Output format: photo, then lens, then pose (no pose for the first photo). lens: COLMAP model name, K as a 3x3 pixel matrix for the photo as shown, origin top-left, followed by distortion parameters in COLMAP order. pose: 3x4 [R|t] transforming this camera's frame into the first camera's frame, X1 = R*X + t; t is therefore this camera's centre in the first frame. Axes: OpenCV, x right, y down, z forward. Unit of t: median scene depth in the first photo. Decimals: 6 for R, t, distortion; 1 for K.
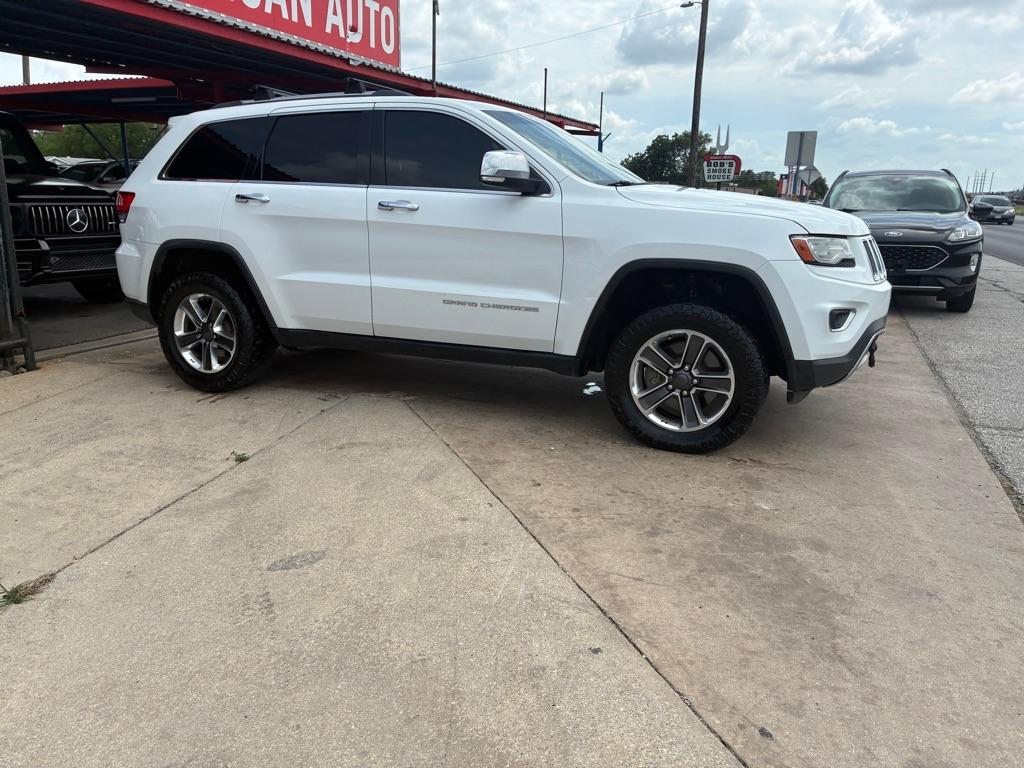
lens RADIAL K [[795.8, 0, 501.1], [0, 795.8, 404.6], [0, 0, 1]] dist [0.056795, -0.075559]
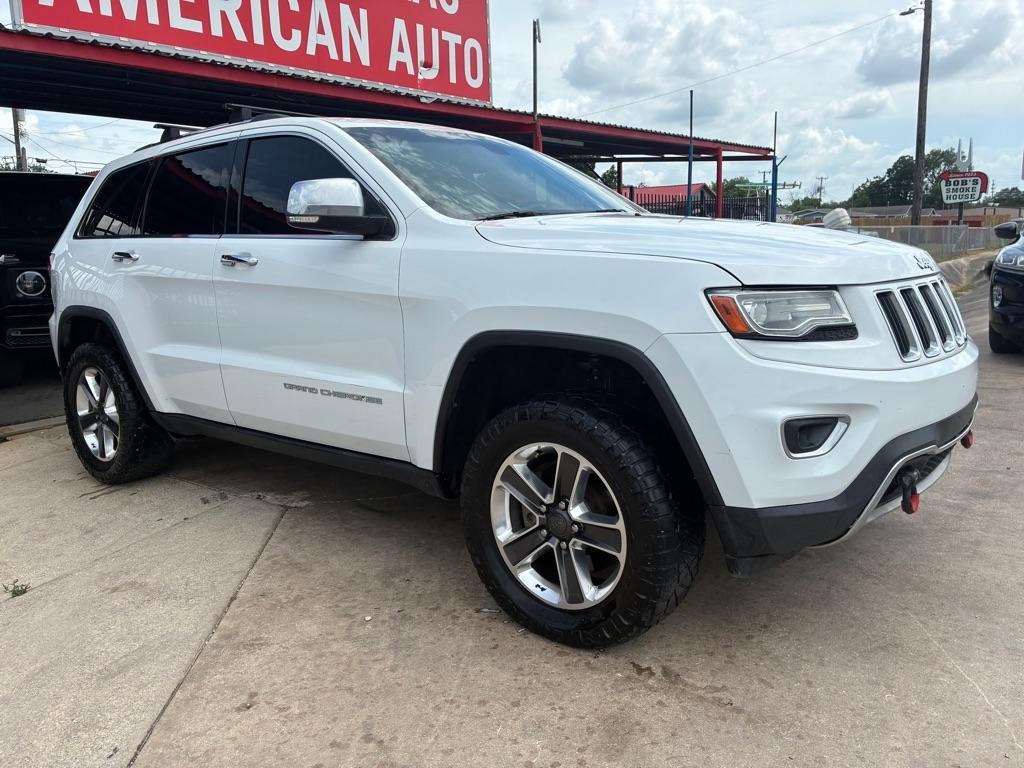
lens RADIAL K [[792.5, 0, 501.4], [0, 792.5, 383.0], [0, 0, 1]] dist [0.059573, -0.086056]
pose [[0.960743, 0.003358, -0.277419, 0.324440], [-0.023475, 0.997325, -0.069227, -0.087393], [0.276445, 0.073022, 0.958252, 0.360883]]
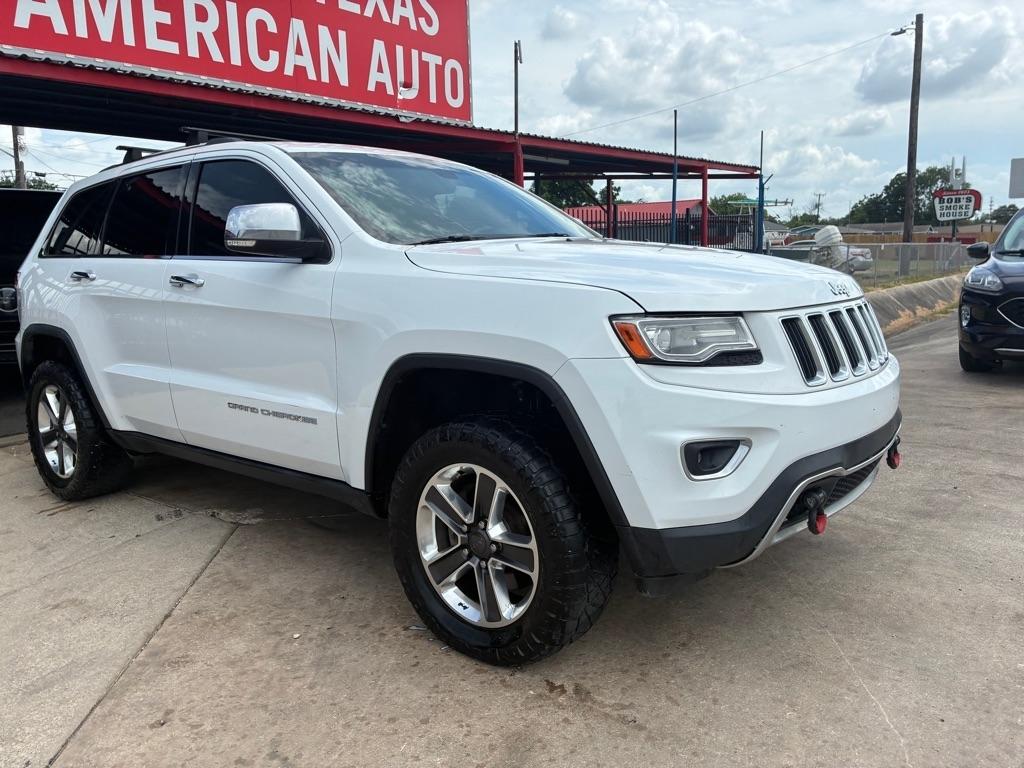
lens RADIAL K [[792.3, 0, 504.6], [0, 792.3, 383.6], [0, 0, 1]] dist [0.064034, -0.094788]
pose [[0.961511, 0.001925, -0.274759, 0.382691], [-0.026602, 0.995930, -0.086114, -0.093608], [0.273475, 0.090109, 0.957649, 0.363461]]
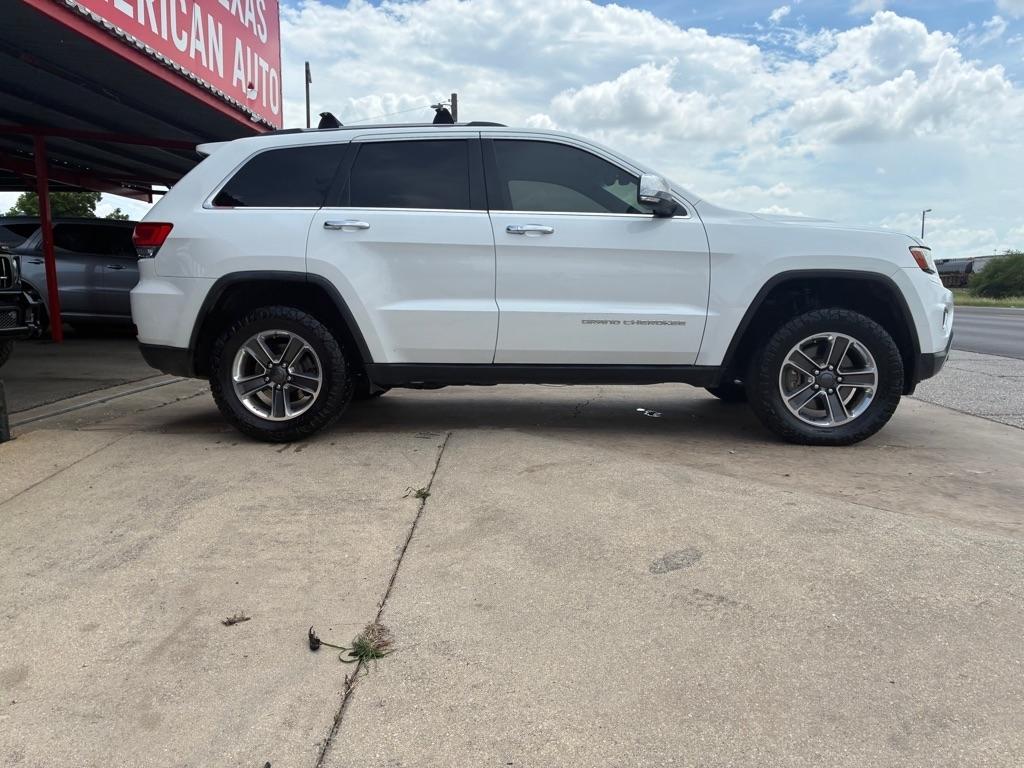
lens RADIAL K [[796.7, 0, 504.6], [0, 796.7, 378.7], [0, 0, 1]] dist [0.053532, -0.074396]
pose [[0.938492, -0.049861, 0.341682, -0.516268], [0.096820, 0.987823, -0.121783, 0.054964], [-0.331449, 0.147374, 0.931892, 0.112565]]
